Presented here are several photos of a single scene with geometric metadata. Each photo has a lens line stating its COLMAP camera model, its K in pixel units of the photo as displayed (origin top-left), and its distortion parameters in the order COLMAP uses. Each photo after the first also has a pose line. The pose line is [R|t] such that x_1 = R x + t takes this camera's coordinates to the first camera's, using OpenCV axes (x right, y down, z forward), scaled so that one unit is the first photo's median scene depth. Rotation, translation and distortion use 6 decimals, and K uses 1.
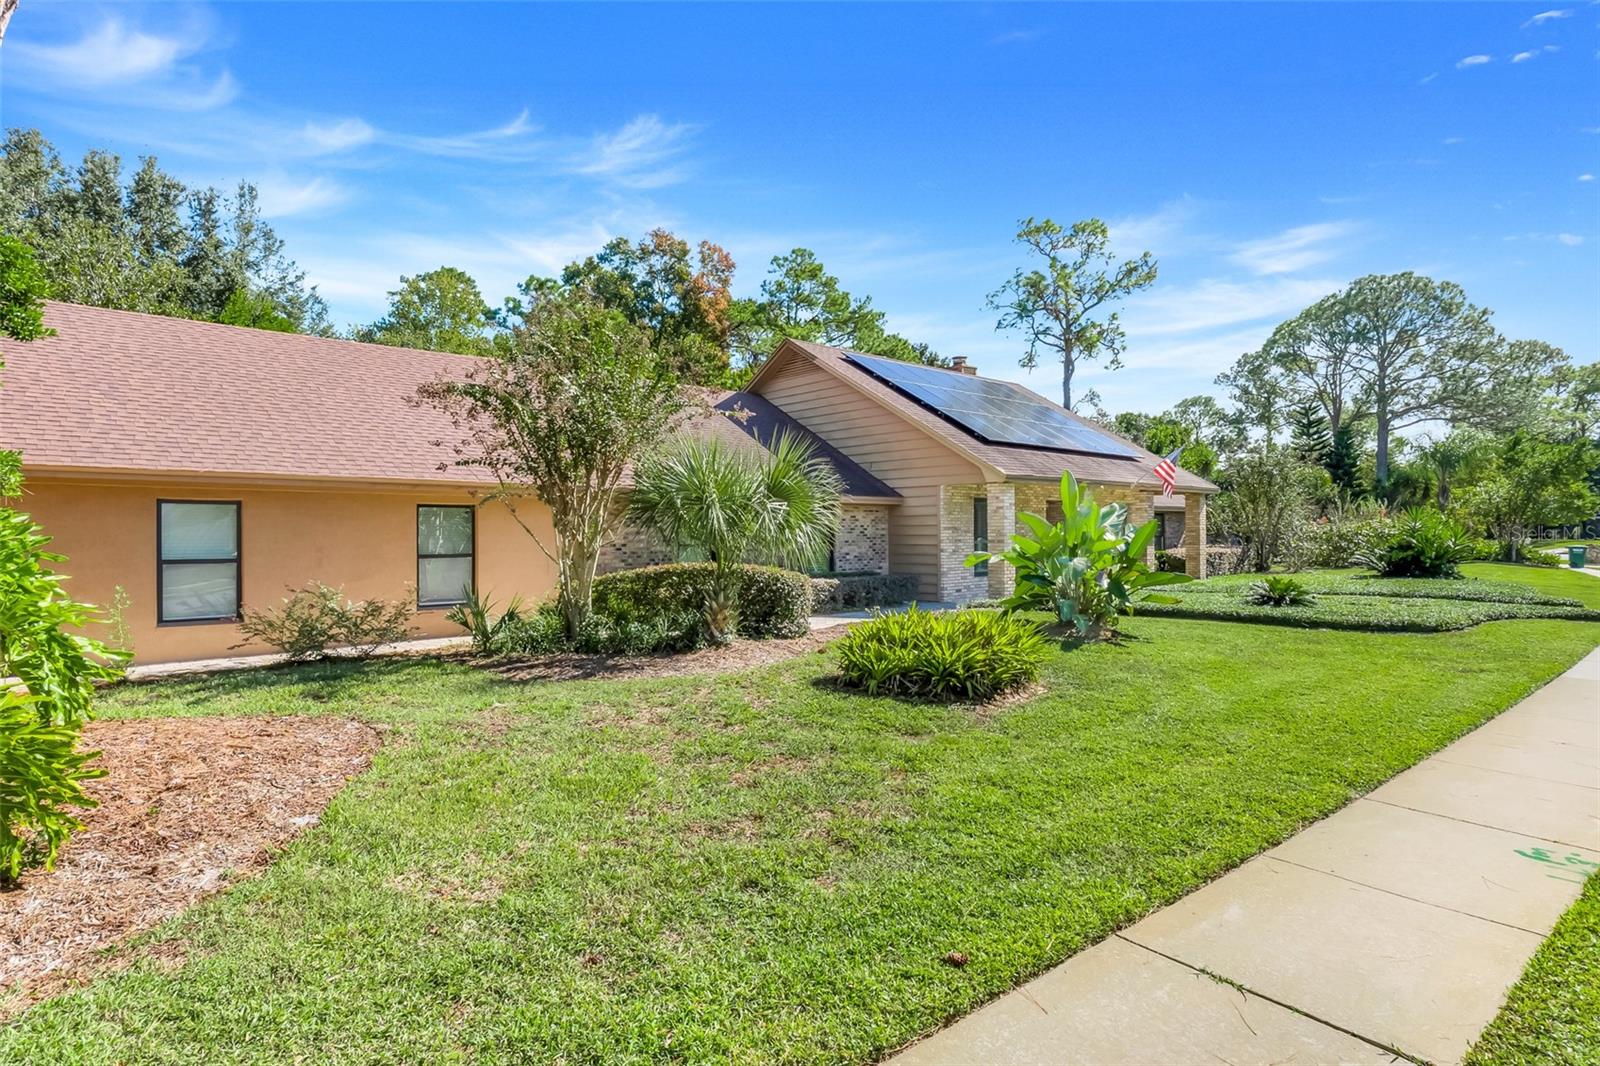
lens RADIAL K [[841.6, 0, 800.0], [0, 841.6, 533.0], [0, 0, 1]] dist [-0.002086, -0.000153]
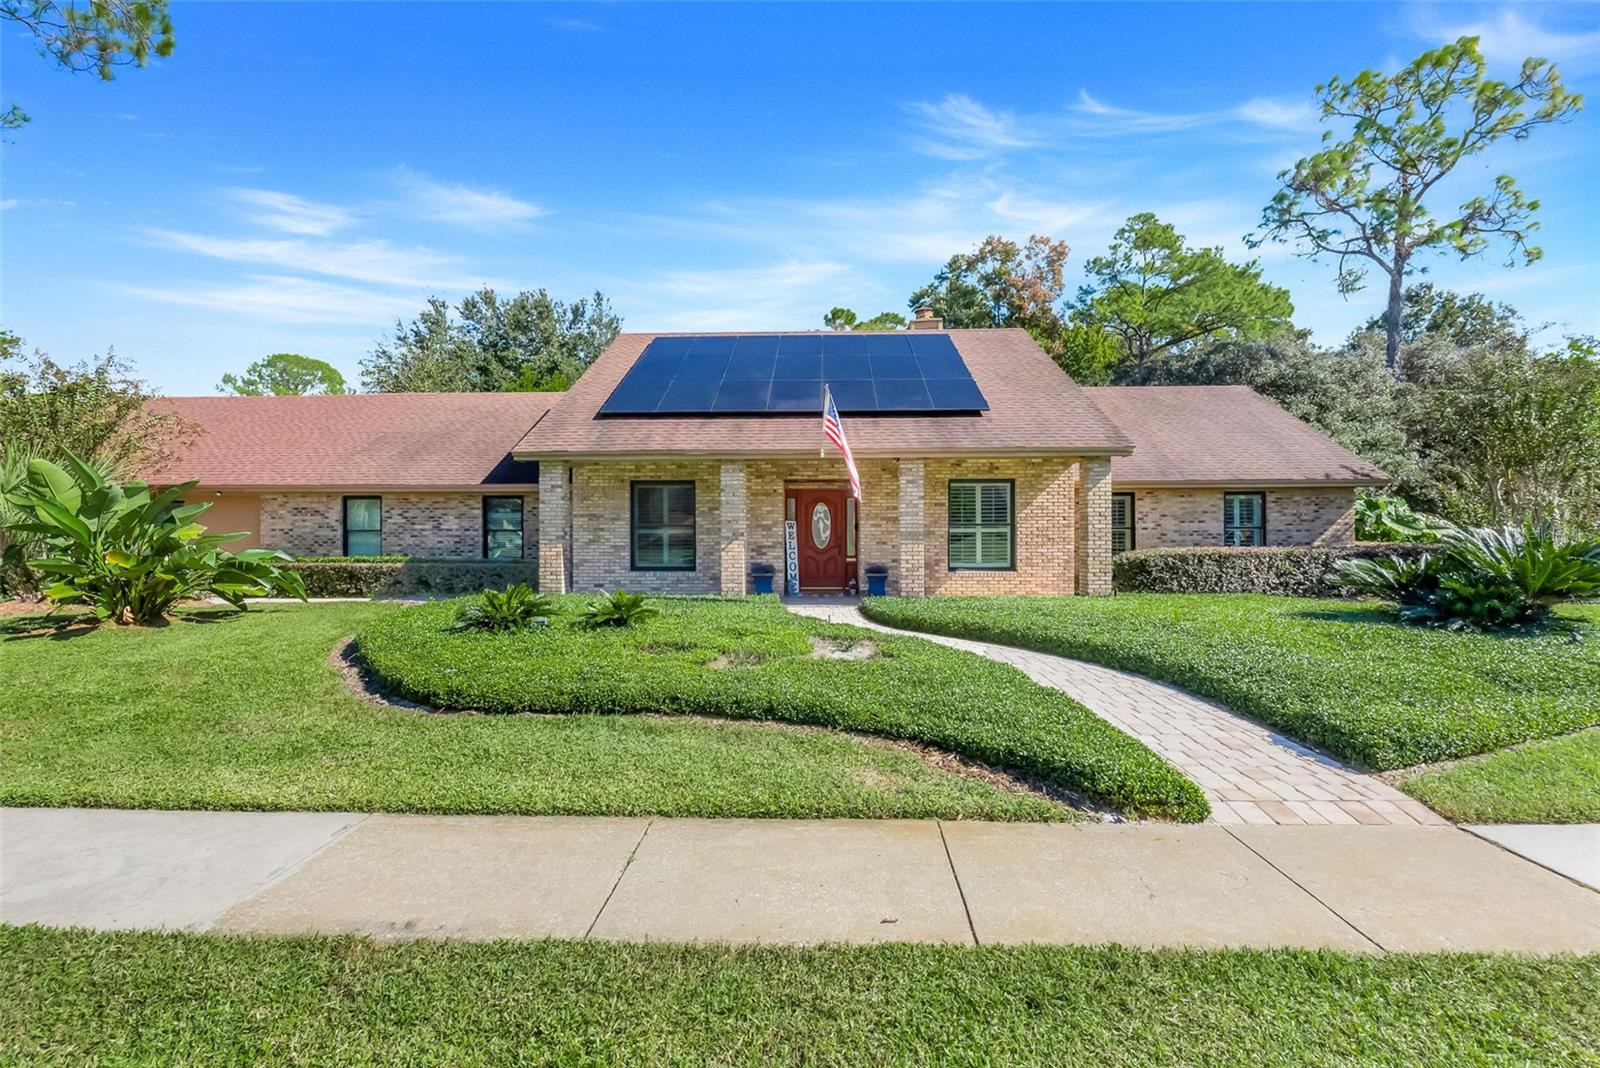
lens RADIAL K [[711.5, 0, 796.0], [0, 711.5, 538.0], [0, 0, 1]] dist [-0.010993, 0.000407]
pose [[0.716335, 0.014024, -0.697616, 0.281181], [-0.004875, 0.999874, 0.015095, 0.001850], [0.697740, -0.007413, 0.716313, 0.197590]]
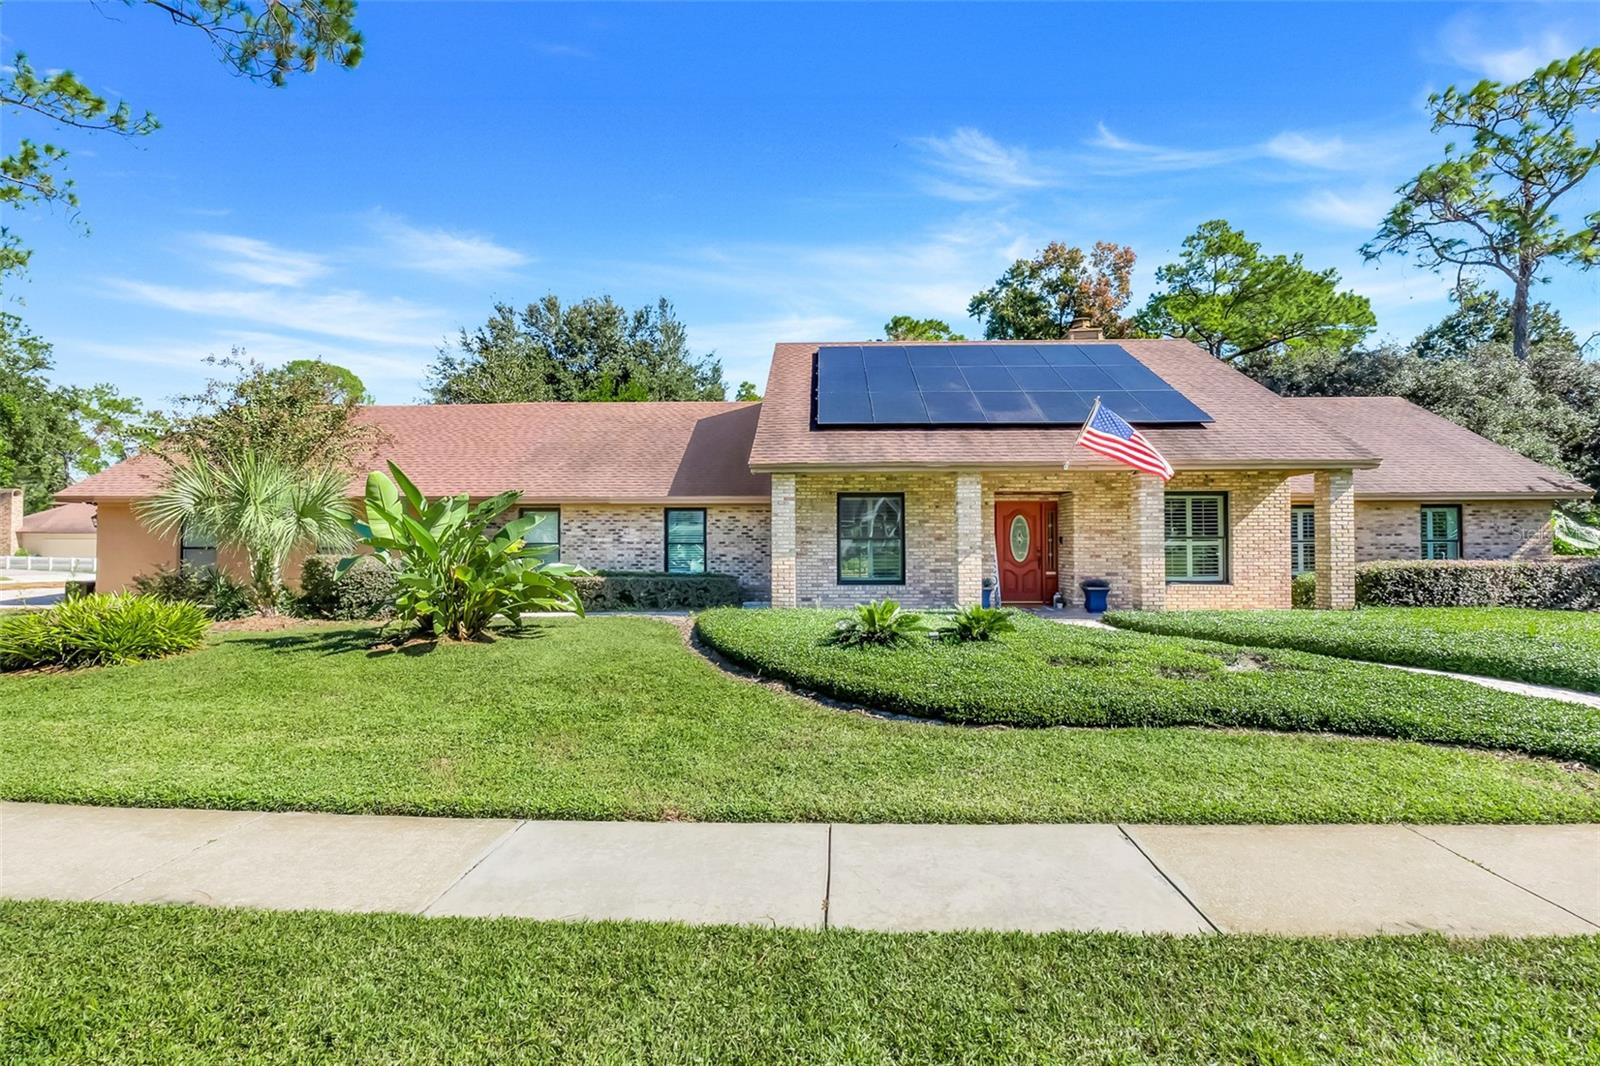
lens RADIAL K [[738.4, 0, 800.0], [0, 738.4, 533.0], [0, 0, 1]] dist [-0.017955, 0.004494]
pose [[0.719380, -0.002090, -0.694613, 0.233098], [-0.005202, 0.999951, -0.008396, 0.001869], [0.694597, 0.009654, 0.719334, 0.144806]]
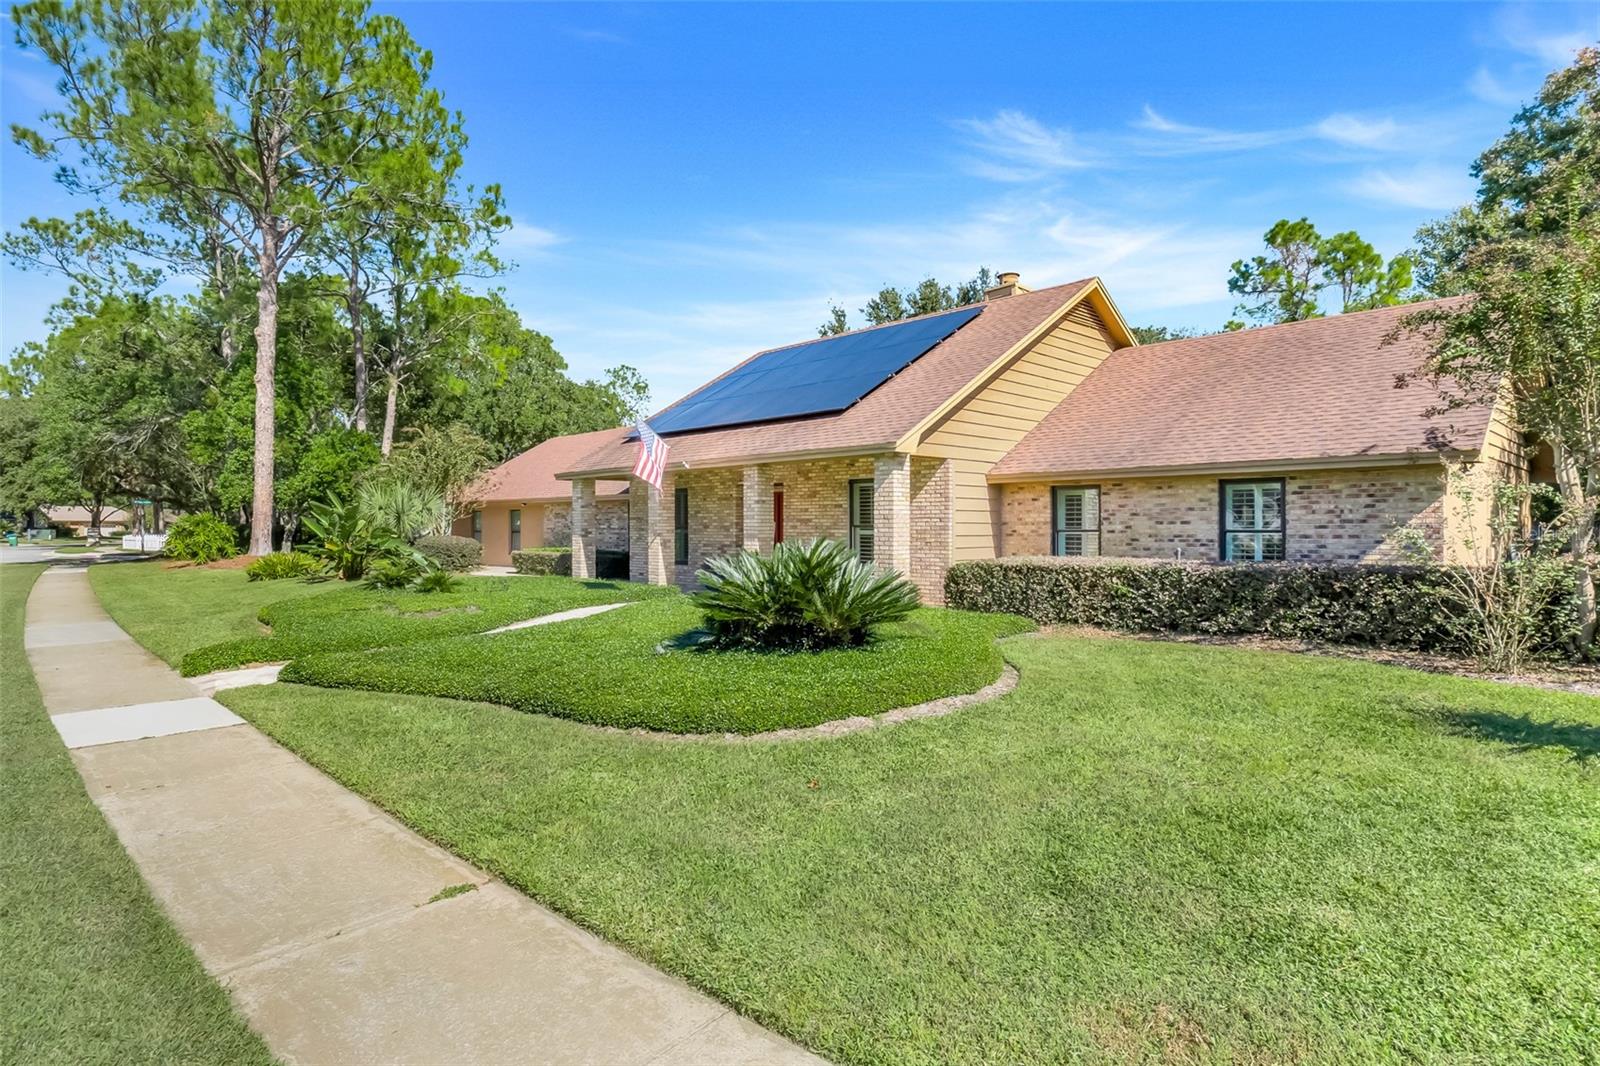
lens RADIAL K [[841.6, 0, 800.0], [0, 841.6, 533.0], [0, 0, 1]] dist [-0.002086, -0.000153]
pose [[0.035712, 0.017937, -0.999201, 0.428555], [-0.001272, 0.999839, 0.017903, -0.002117], [0.999361, 0.000632, 0.035730, 0.382442]]
